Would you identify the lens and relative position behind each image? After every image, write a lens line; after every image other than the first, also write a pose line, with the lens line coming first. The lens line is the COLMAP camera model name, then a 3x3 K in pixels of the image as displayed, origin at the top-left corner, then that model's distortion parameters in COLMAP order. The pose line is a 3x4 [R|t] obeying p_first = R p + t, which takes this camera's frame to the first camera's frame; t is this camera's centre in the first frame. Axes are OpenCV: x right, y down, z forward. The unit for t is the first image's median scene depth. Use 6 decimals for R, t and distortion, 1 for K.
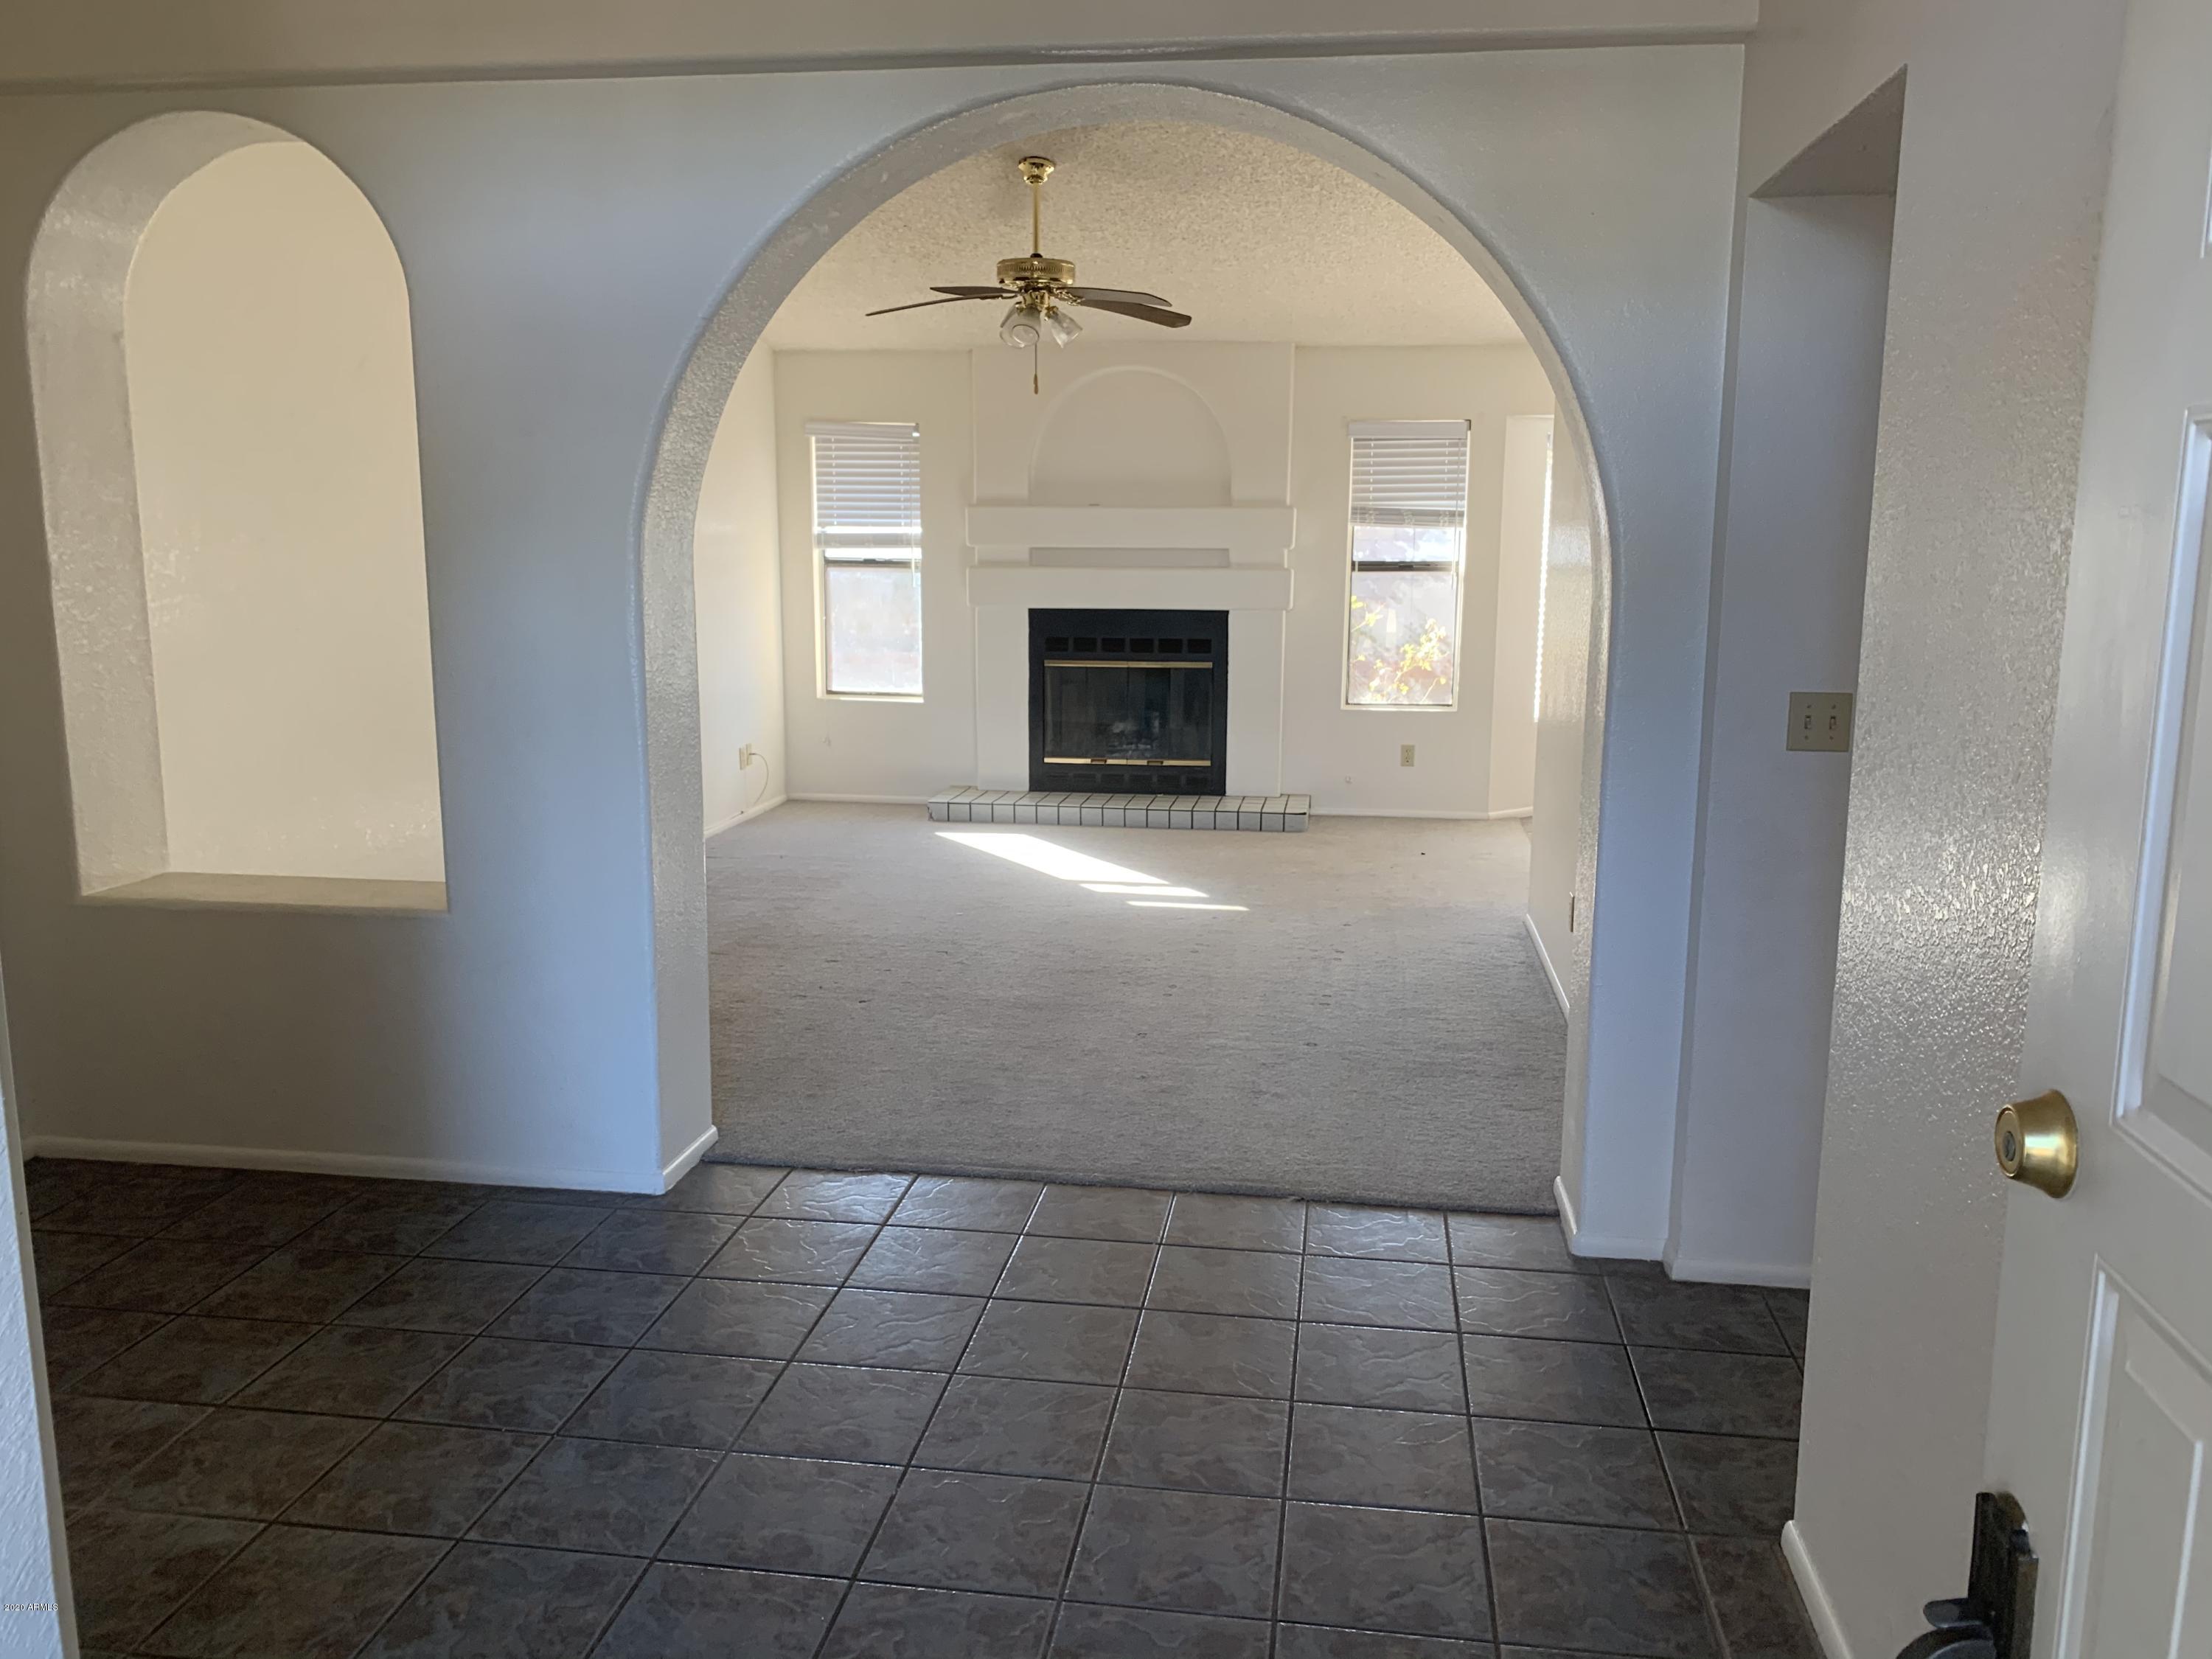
lens RADIAL K [[1713.0, 0, 1101.0], [0, 1713.0, 836.6], [0, 0, 1]] dist [0.043495, -0.073002]
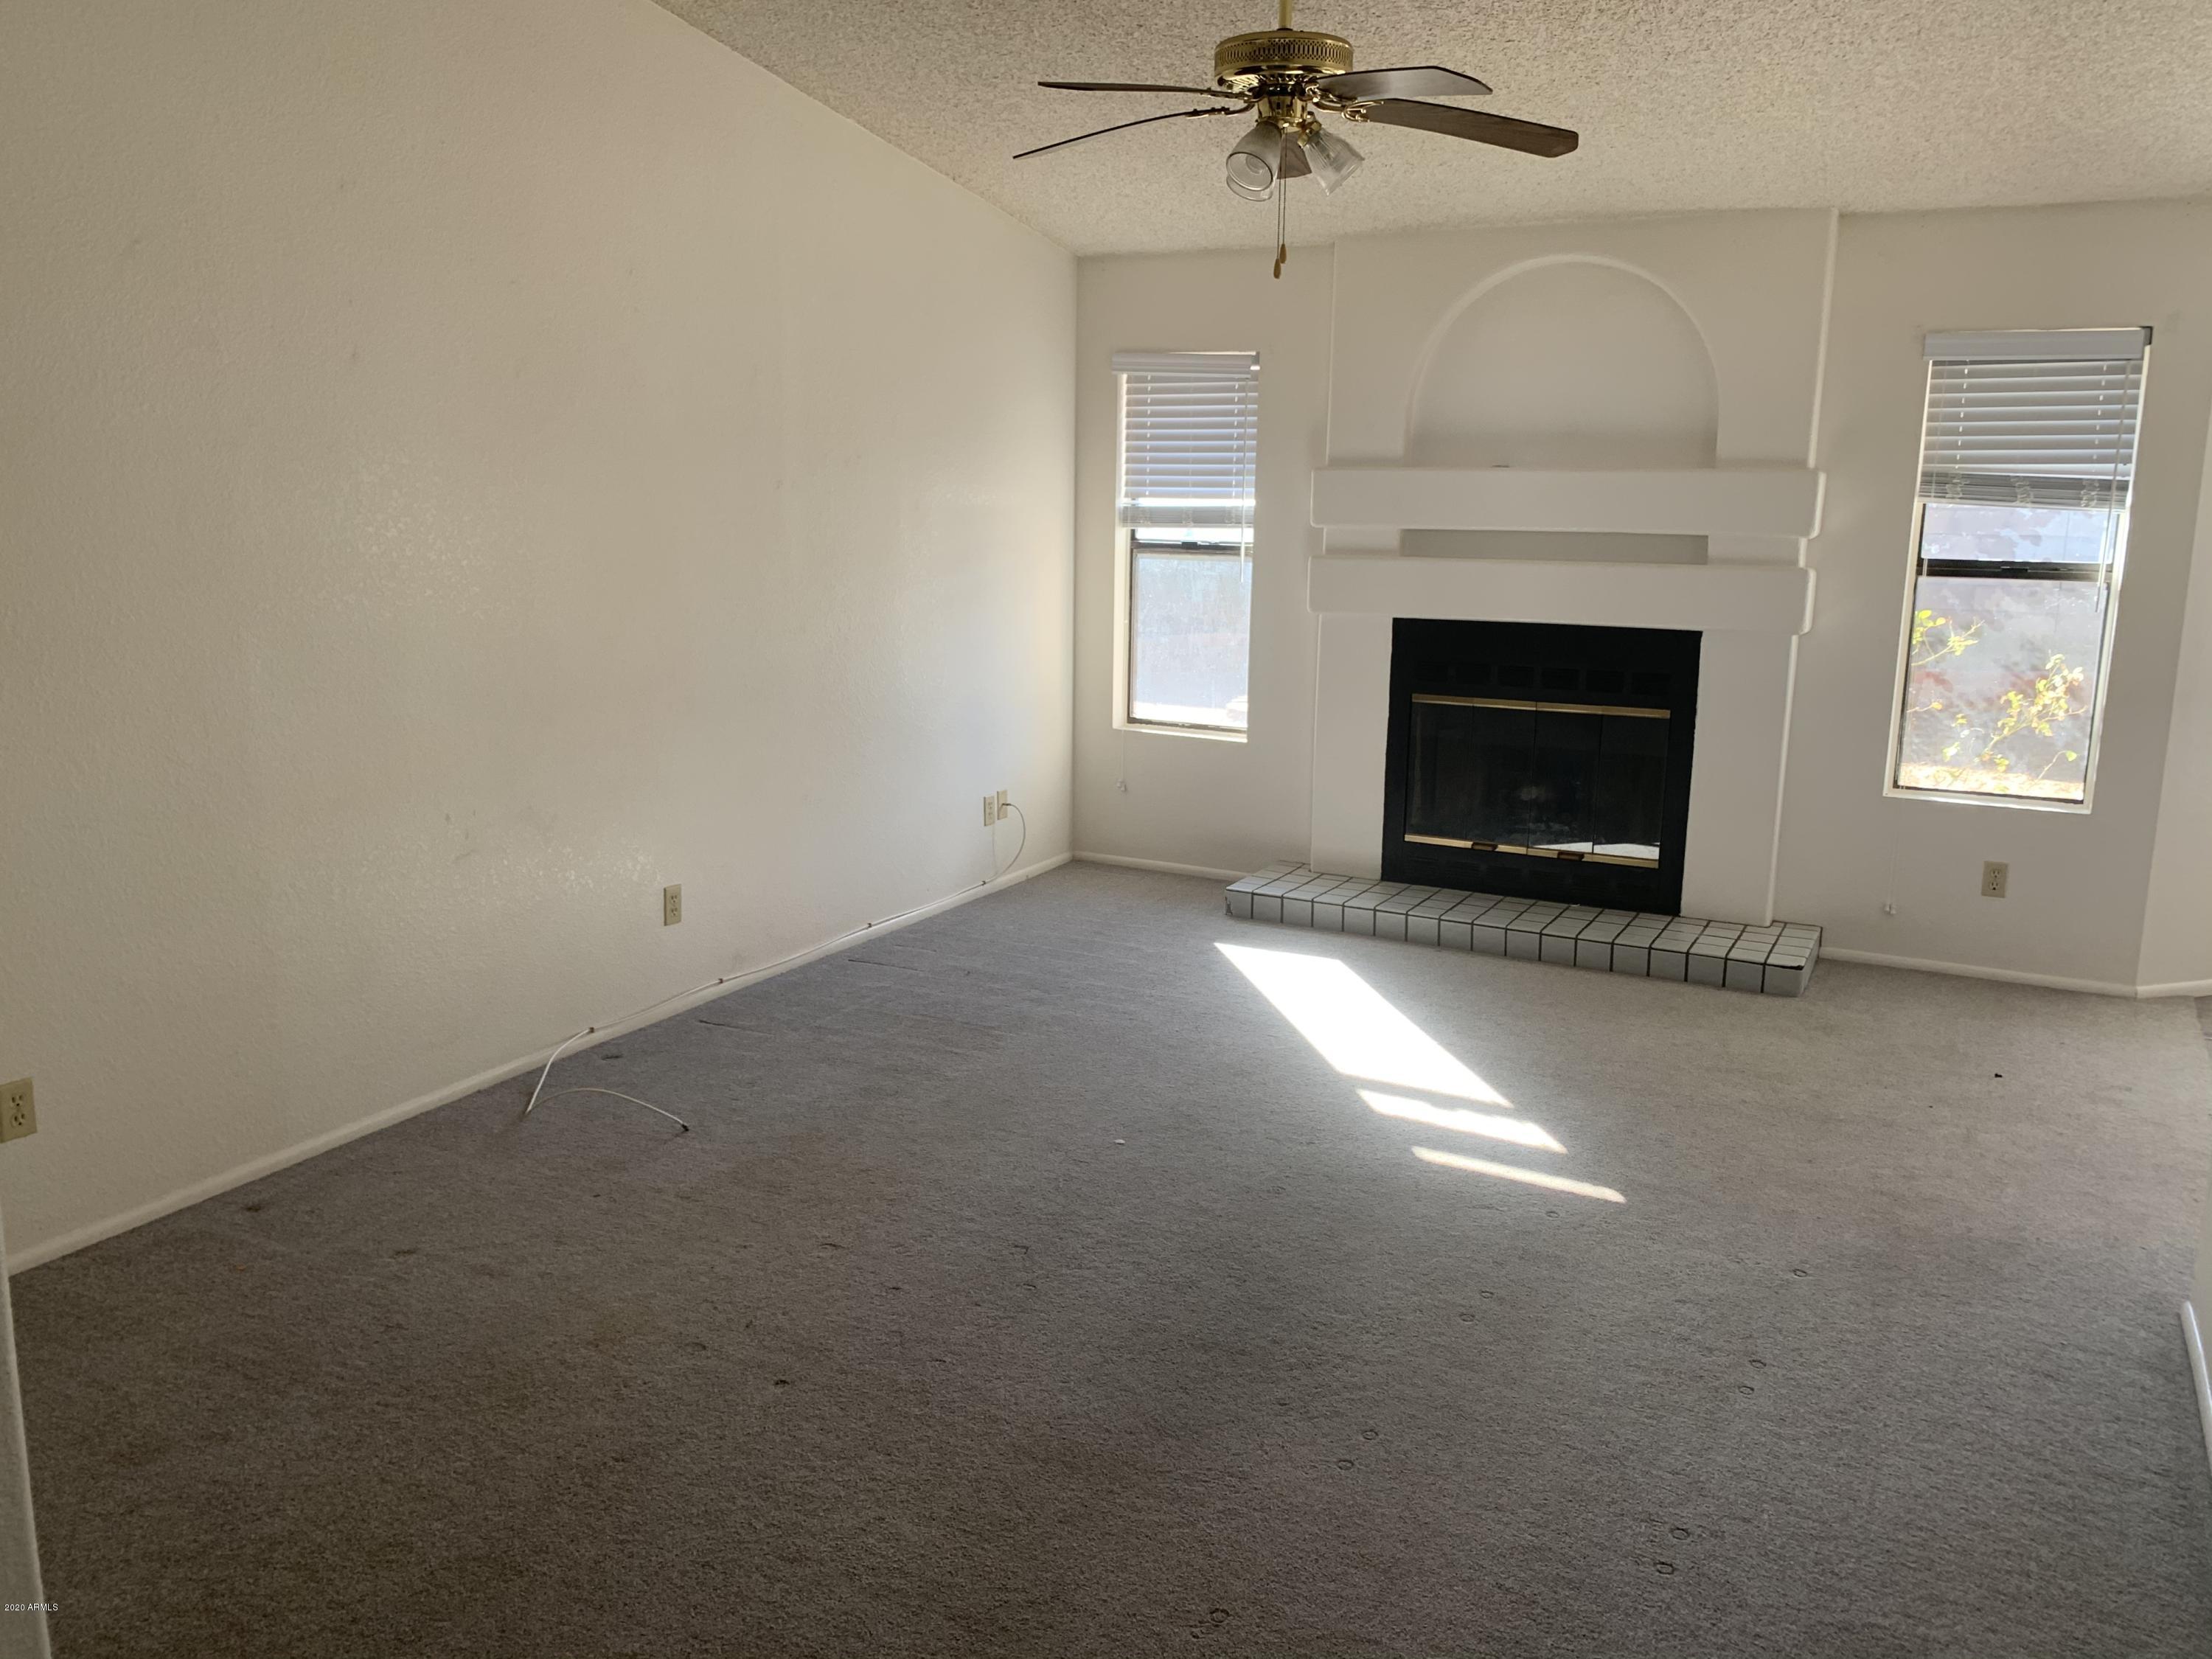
lens RADIAL K [[1713.0, 0, 1090.1], [0, 1713.0, 811.9], [0, 0, 1]] dist [0.043495, -0.073002]
pose [[0.942156, 0.068989, -0.327999, 0.074043], [-0.065562, 0.997617, 0.021509, -0.062449], [0.328701, 0.001239, 0.944433, 0.309653]]
